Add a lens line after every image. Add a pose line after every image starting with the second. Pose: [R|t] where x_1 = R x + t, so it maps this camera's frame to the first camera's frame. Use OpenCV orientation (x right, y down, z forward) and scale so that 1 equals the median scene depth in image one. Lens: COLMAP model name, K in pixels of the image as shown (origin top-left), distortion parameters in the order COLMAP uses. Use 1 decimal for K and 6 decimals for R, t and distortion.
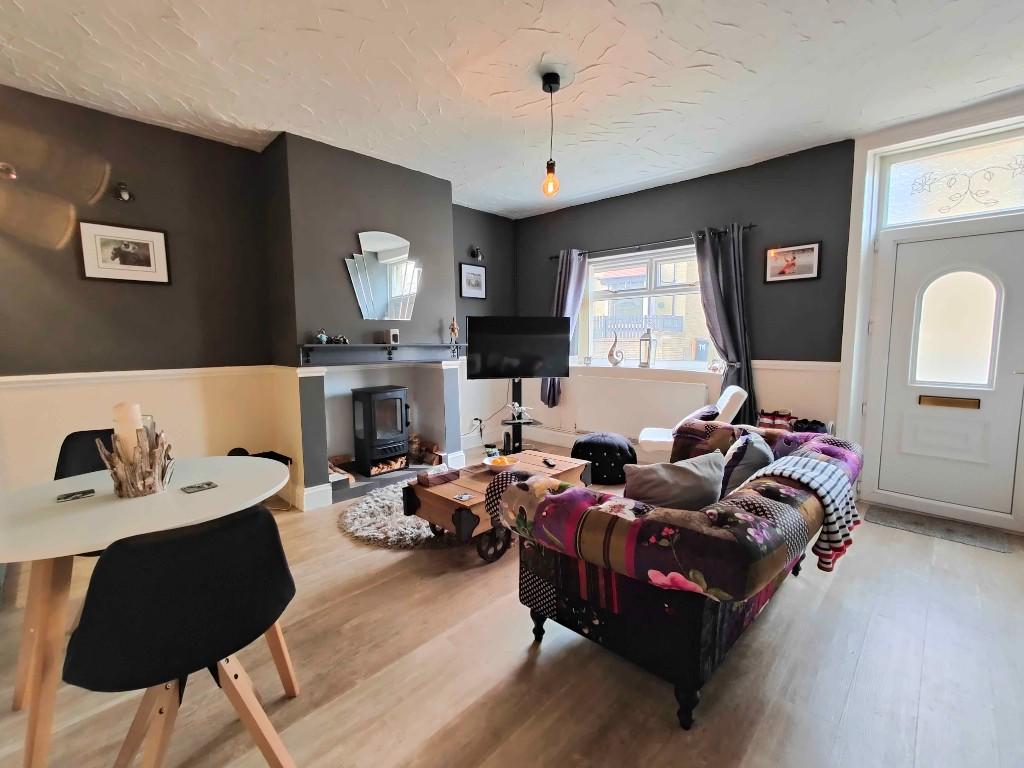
lens RADIAL K [[450.5, 0, 512.8], [0, 450.5, 380.7], [0, 0, 1]] dist [0.004248, 0.000931]
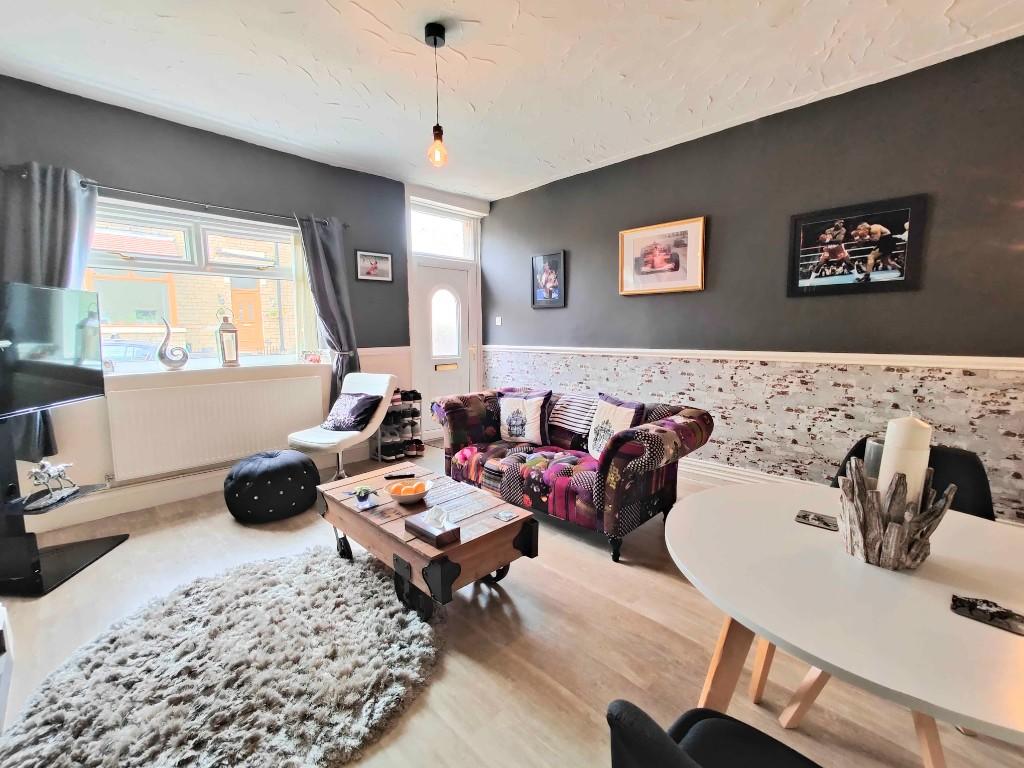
lens RADIAL K [[450.5, 0, 512.8], [0, 450.5, 380.7], [0, 0, 1]] dist [0.004248, 0.000931]
pose [[0.024149, -0.109668, 0.993675, -0.619159], [0.101101, 0.989137, 0.106710, -0.050987], [-0.994583, 0.097885, 0.034974, 0.635067]]
